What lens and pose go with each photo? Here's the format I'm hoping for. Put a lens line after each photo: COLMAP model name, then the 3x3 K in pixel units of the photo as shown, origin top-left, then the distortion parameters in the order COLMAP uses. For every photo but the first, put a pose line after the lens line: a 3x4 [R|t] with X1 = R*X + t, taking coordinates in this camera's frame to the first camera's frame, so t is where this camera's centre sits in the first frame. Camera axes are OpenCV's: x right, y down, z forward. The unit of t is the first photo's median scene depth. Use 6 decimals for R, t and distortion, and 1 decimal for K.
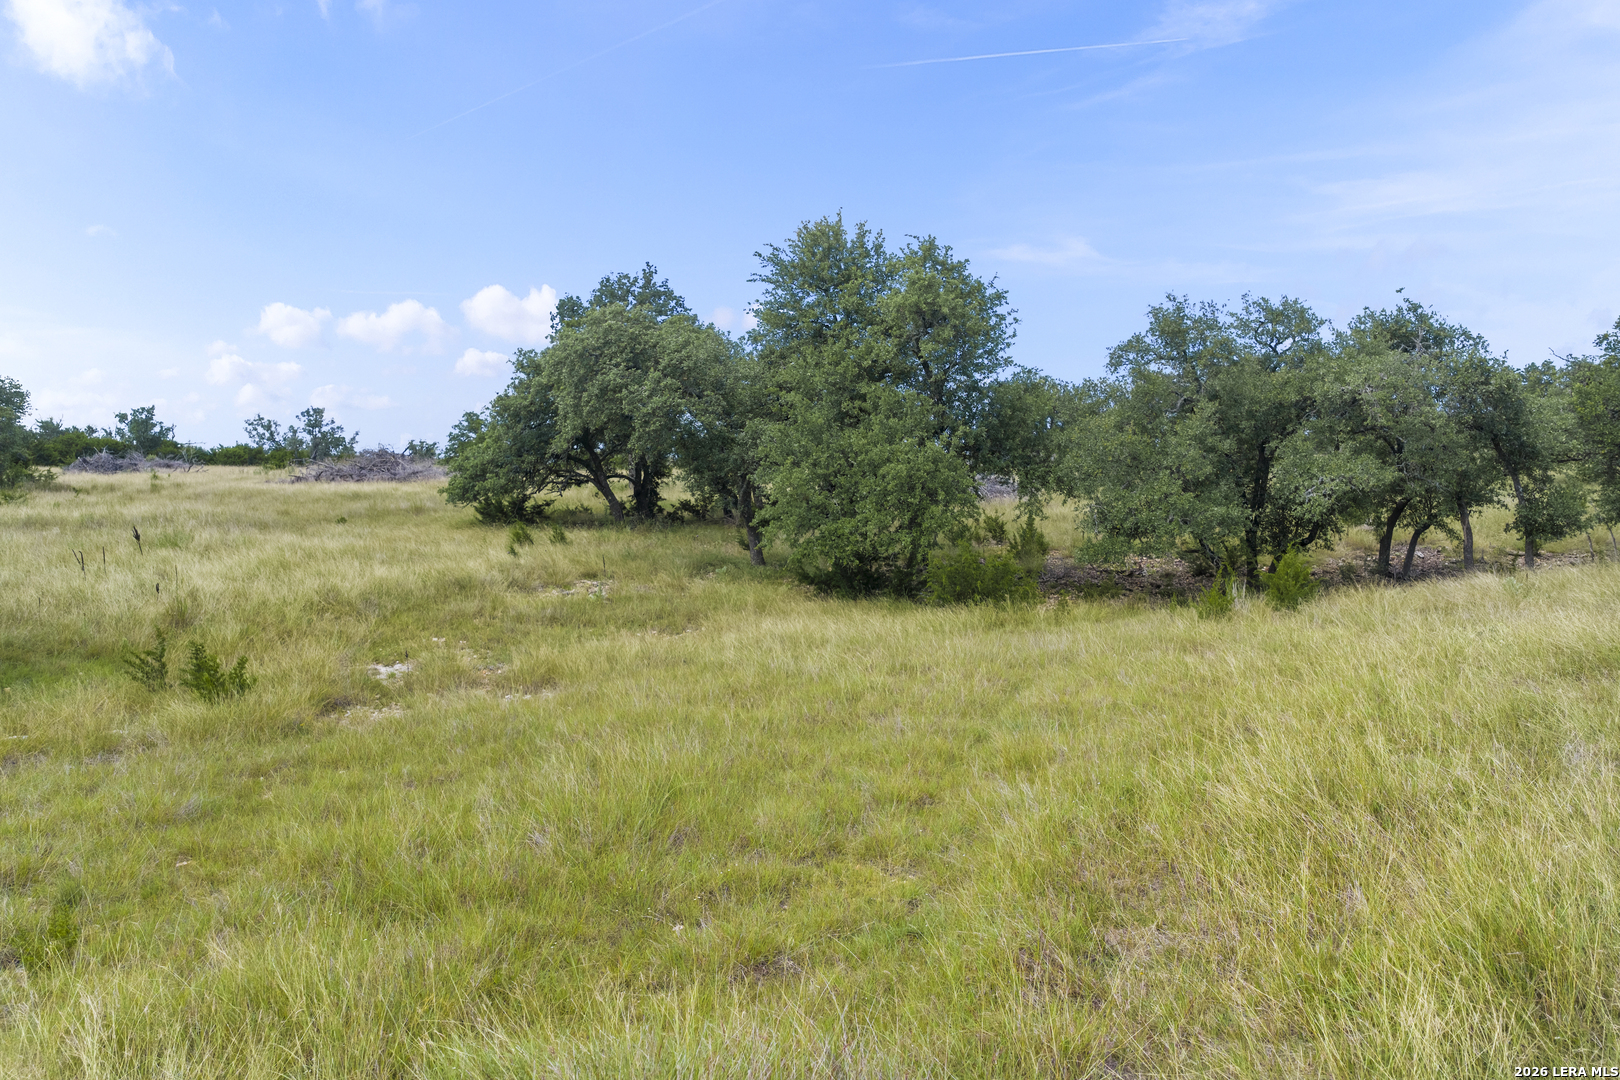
lens RADIAL K [[1357.9, 0, 809.0], [0, 1357.9, 560.5], [0, 0, 1]] dist [0.001523, 0.003047]
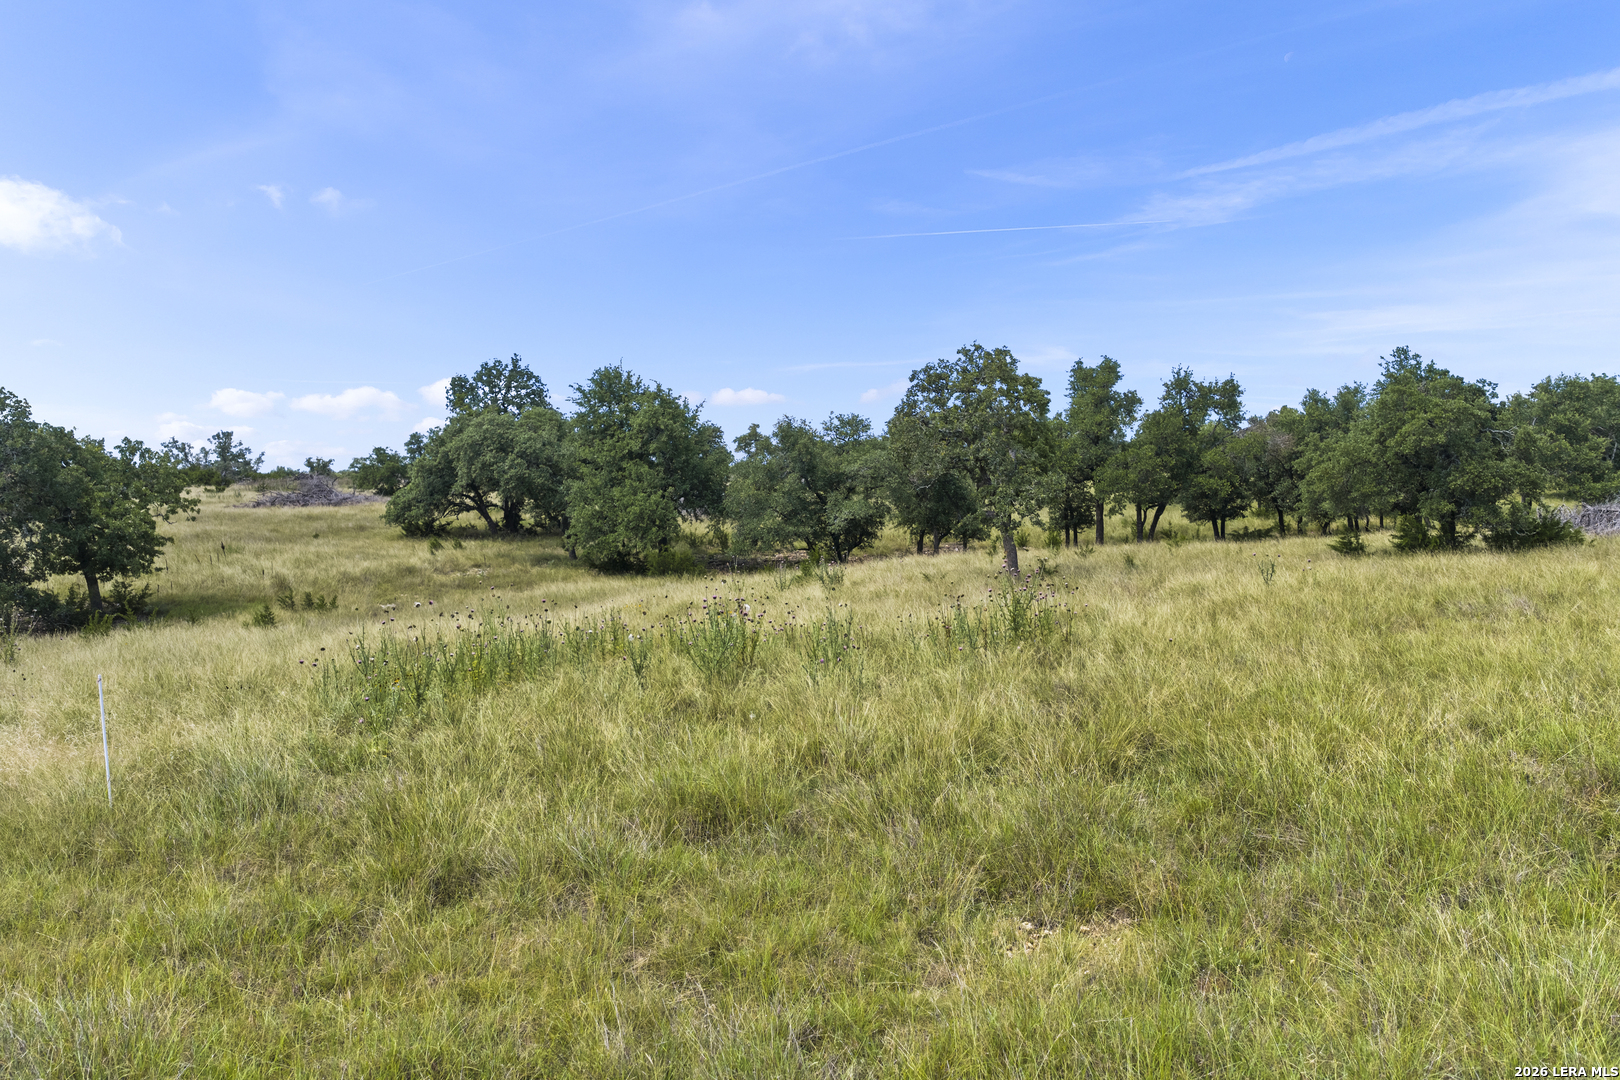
lens RADIAL K [[1357.9, 0, 833.0], [0, 1357.9, 561.0], [0, 0, 1]] dist [0.001523, 0.003047]
pose [[0.994988, -0.010043, 0.099485, 0.113996], [0.010278, 0.999945, -0.001856, 0.010958], [-0.099461, 0.002869, 0.995037, -0.739534]]
